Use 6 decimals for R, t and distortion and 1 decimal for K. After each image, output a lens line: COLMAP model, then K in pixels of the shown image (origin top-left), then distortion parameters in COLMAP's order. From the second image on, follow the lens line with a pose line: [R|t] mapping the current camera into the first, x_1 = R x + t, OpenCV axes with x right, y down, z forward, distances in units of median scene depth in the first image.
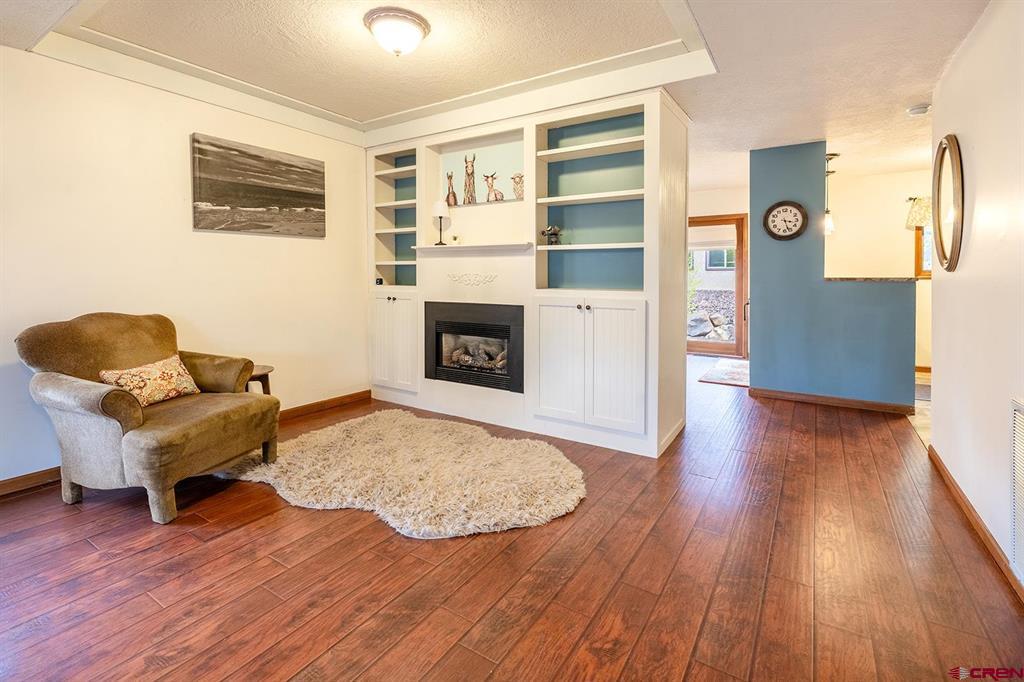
lens RADIAL K [[467.9, 0, 522.0], [0, 467.9, 284.6], [0, 0, 1]] dist [-0.001818, -0.000478]
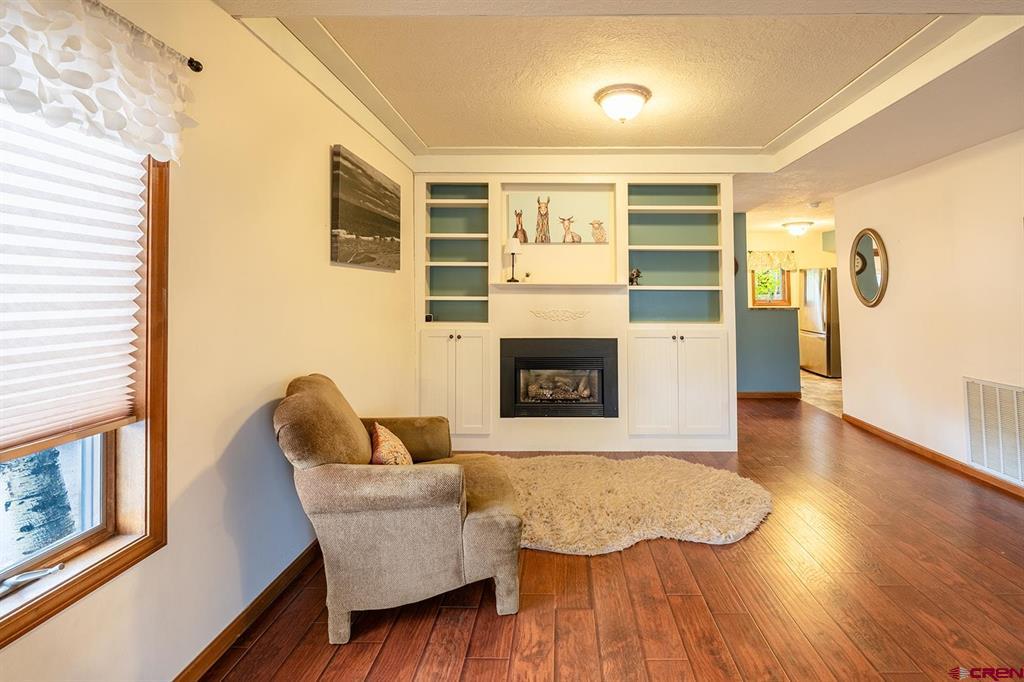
lens RADIAL K [[467.9, 0, 563.8], [0, 467.9, 273.2], [0, 0, 1]] dist [-0.001818, -0.000478]
pose [[0.847157, 0.025106, 0.530749, -0.658066], [0.012772, 0.997632, -0.067576, -0.034324], [-0.531189, 0.064026, 0.844831, 0.097499]]
